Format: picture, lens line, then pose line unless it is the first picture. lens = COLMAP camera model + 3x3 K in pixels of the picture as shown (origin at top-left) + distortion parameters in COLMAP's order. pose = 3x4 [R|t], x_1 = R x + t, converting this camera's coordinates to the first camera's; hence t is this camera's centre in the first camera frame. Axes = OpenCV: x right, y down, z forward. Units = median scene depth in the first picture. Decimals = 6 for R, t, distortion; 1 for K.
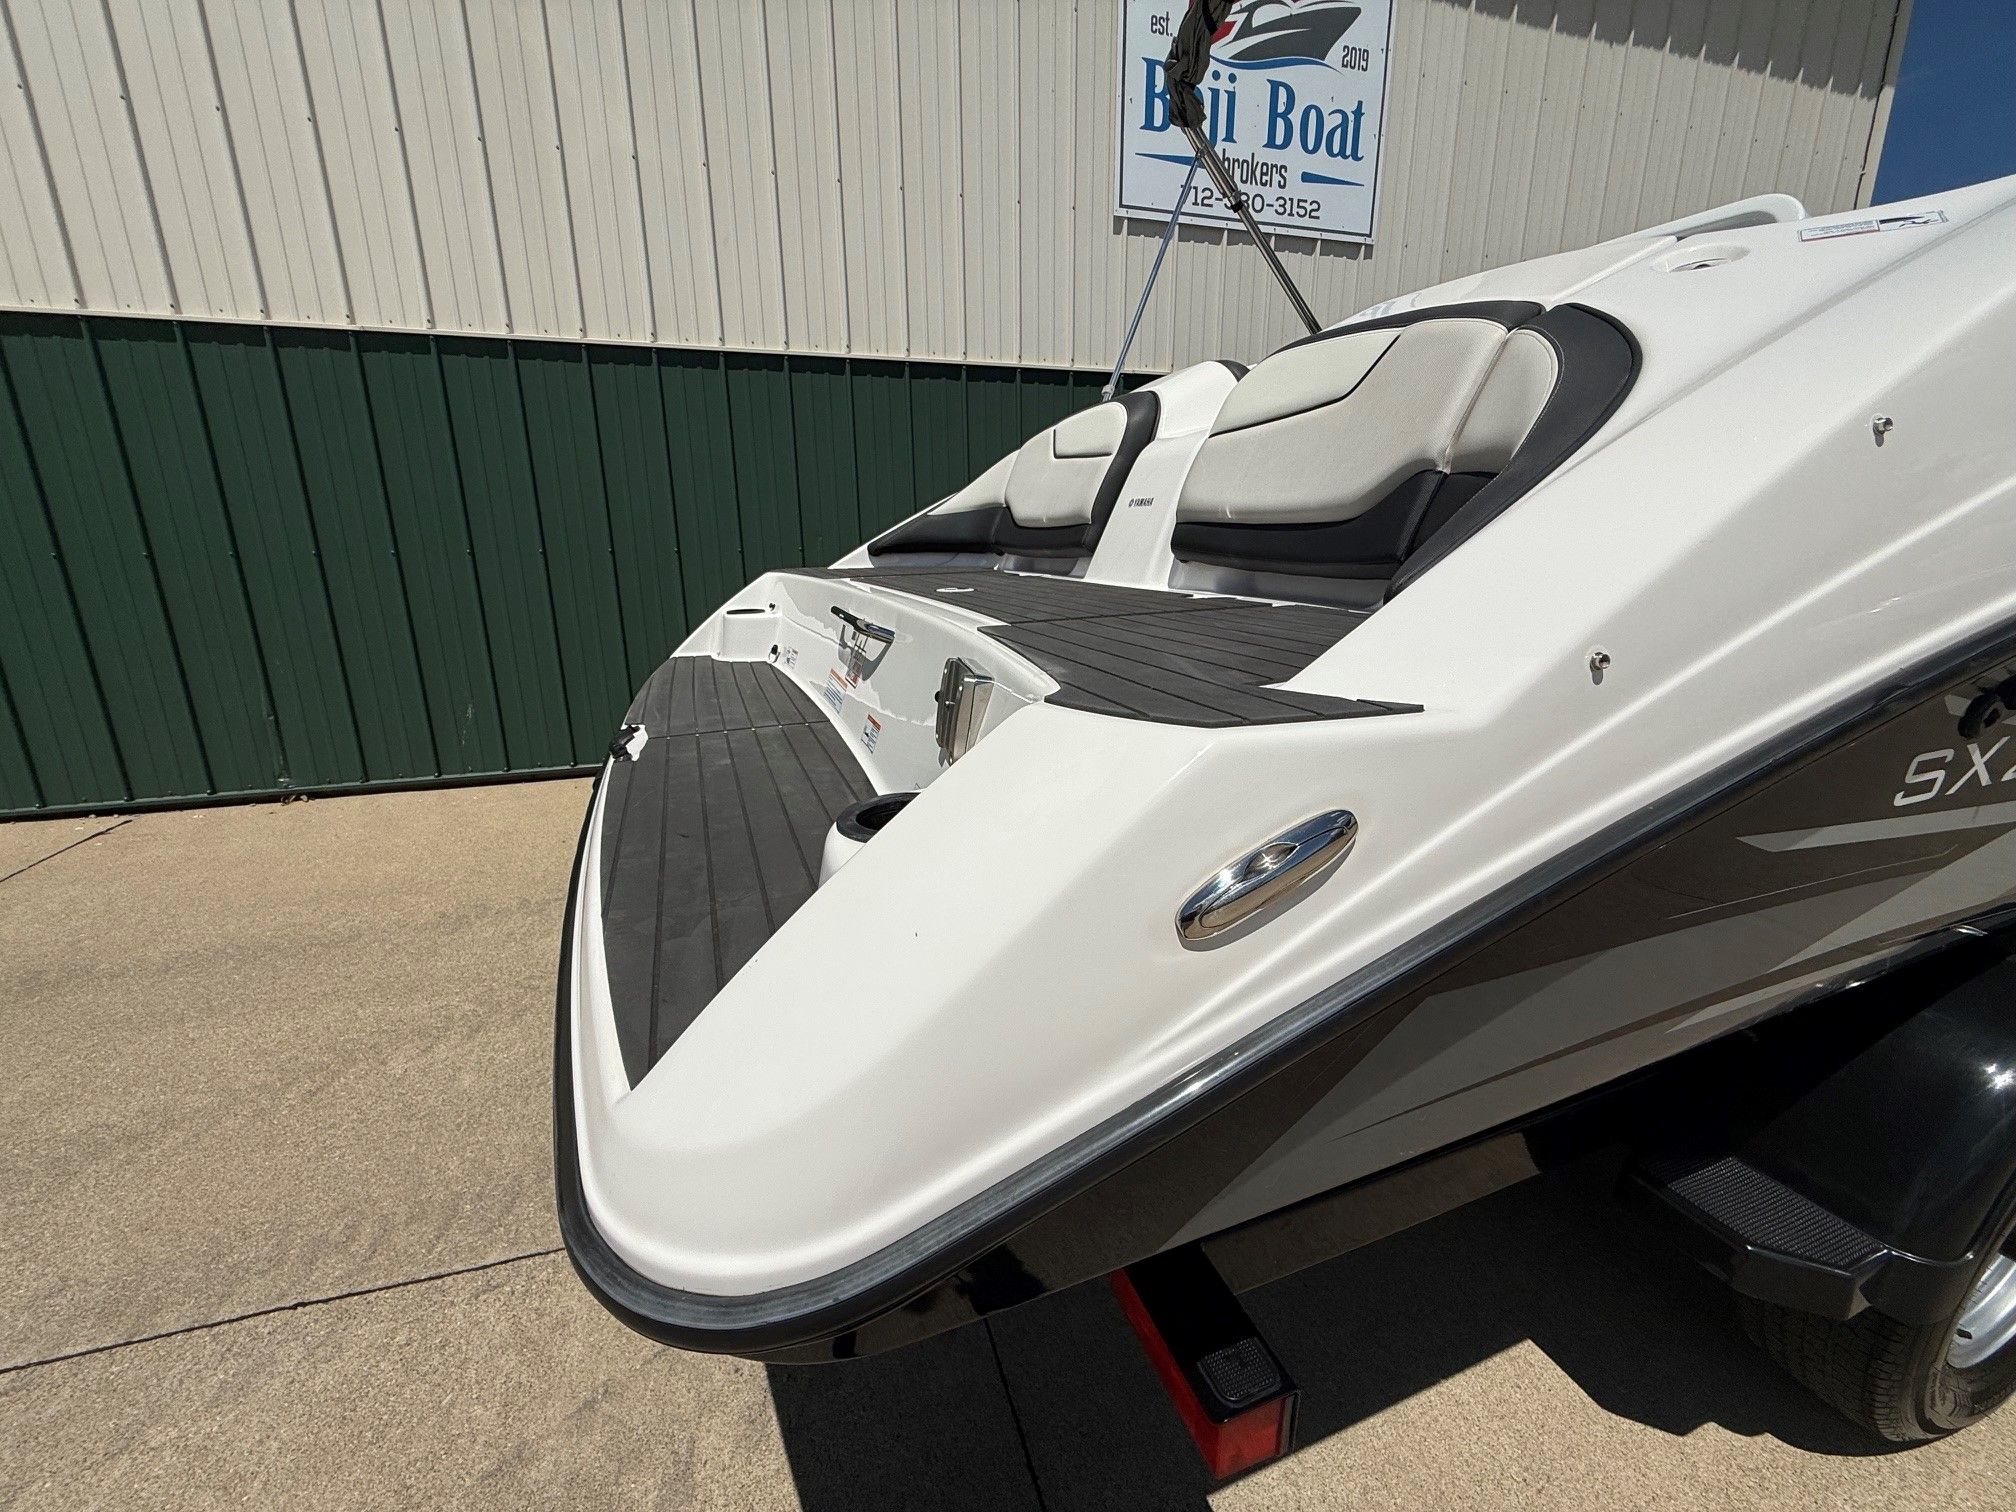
lens RADIAL K [[801.0, 0, 1008.0], [0, 801.0, 756.0], [0, 0, 1]] dist [0.000245, -0.000397]
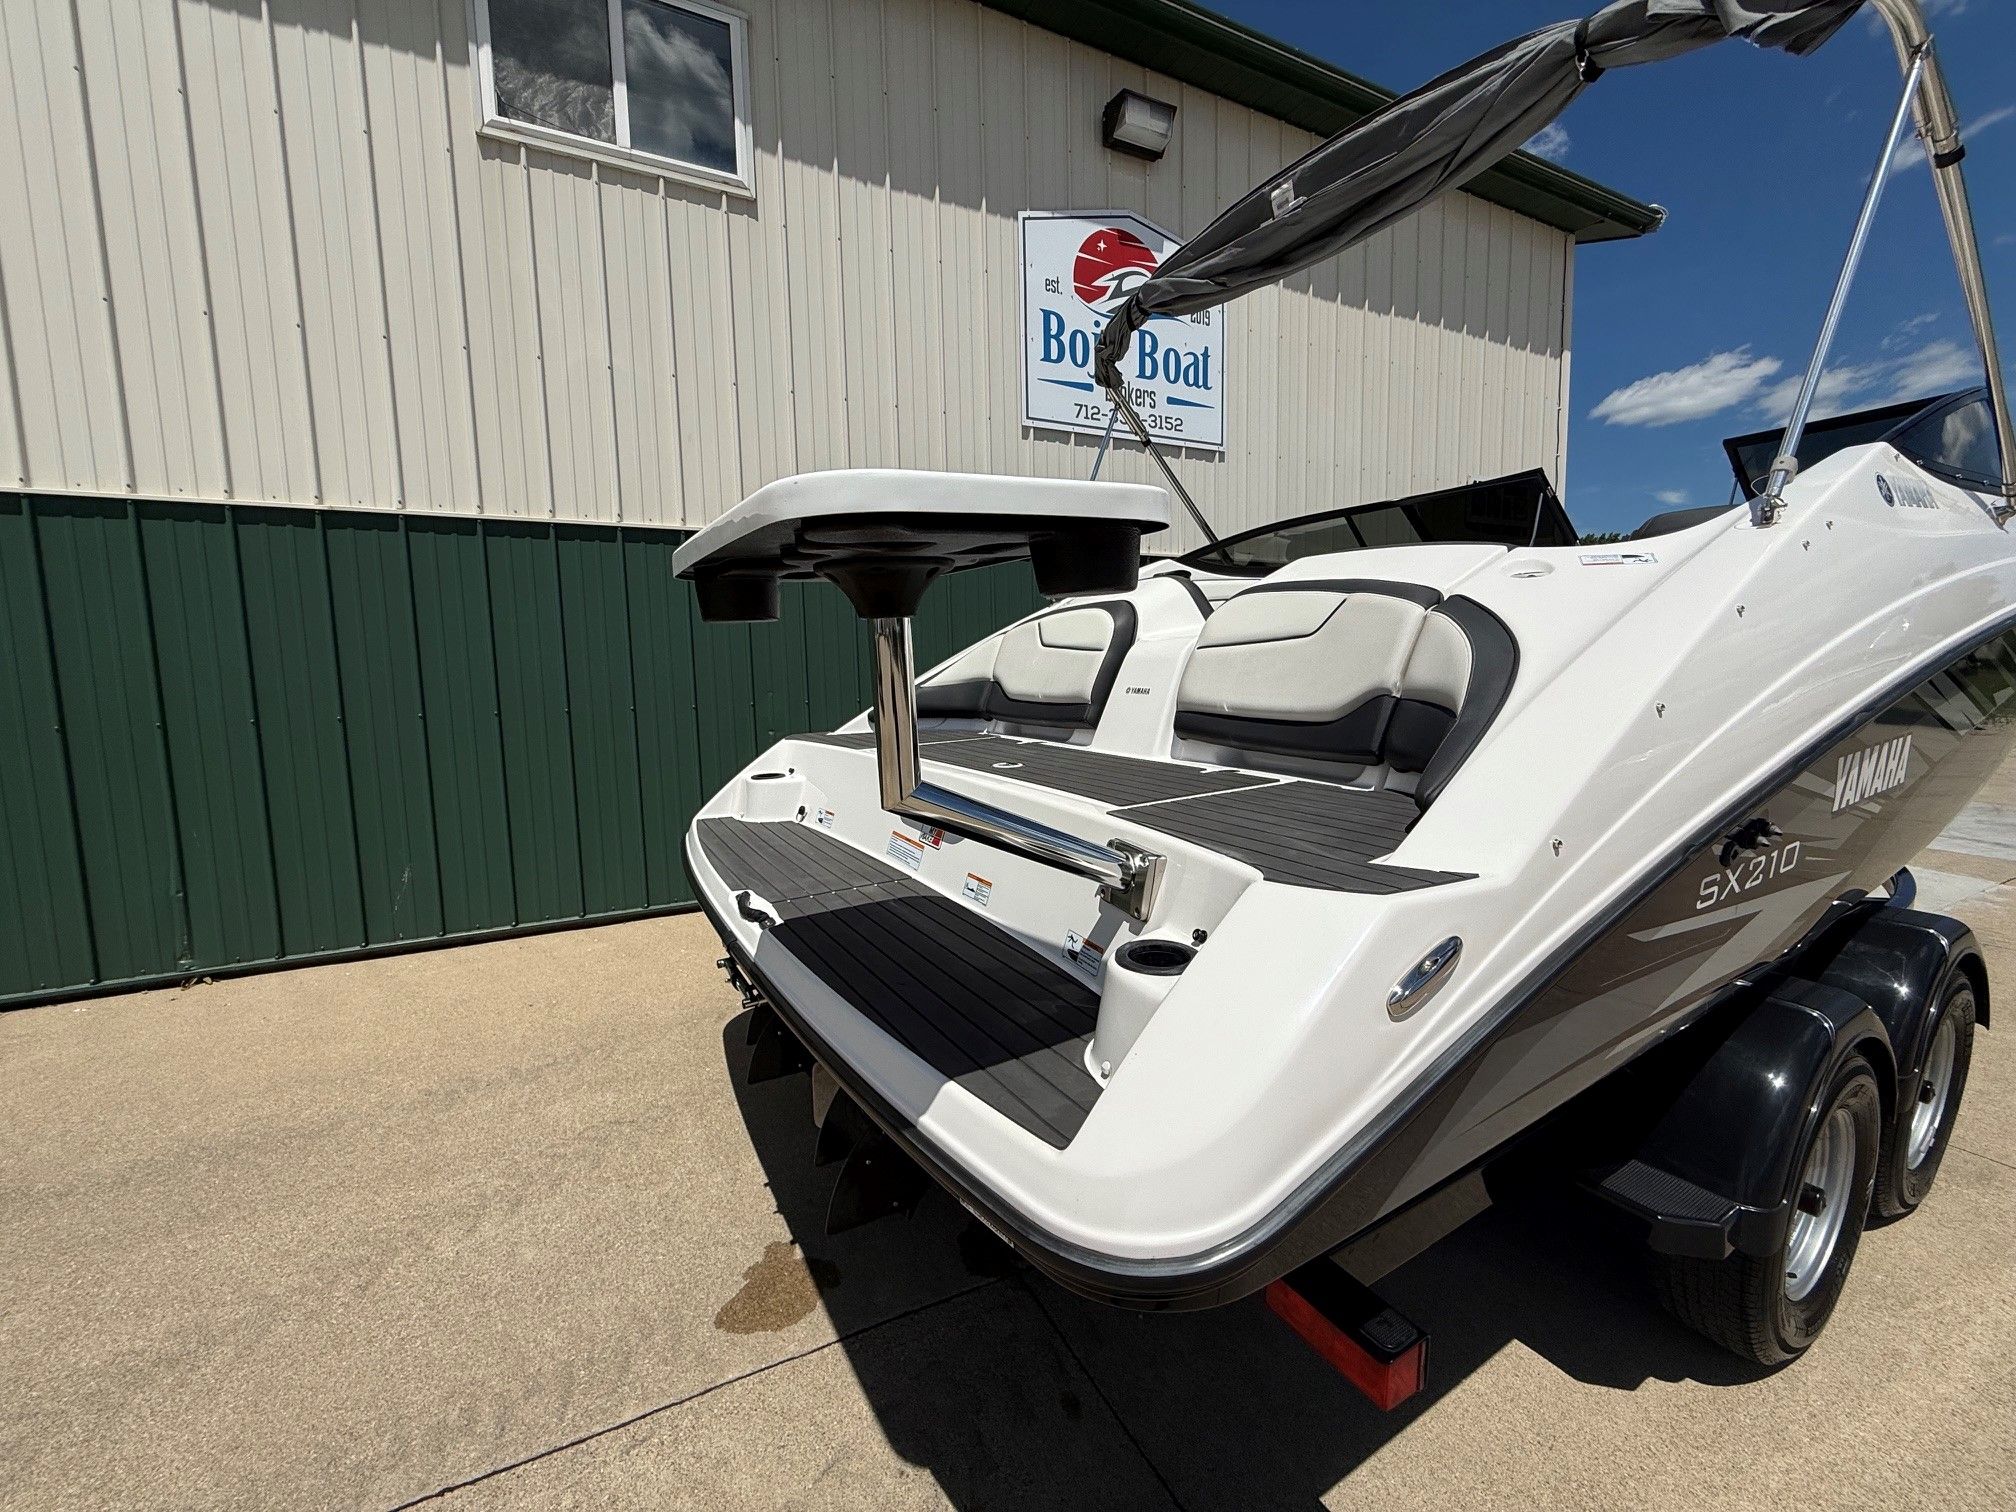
lens RADIAL K [[801.0, 0, 1008.0], [0, 801.0, 756.0], [0, 0, 1]] dist [0.000245, -0.000397]
pose [[0.984911, -0.029151, 0.170587, -0.210324], [0.054679, 0.987636, -0.146923, -0.029930], [-0.164195, 0.154033, 0.974327, -0.160320]]
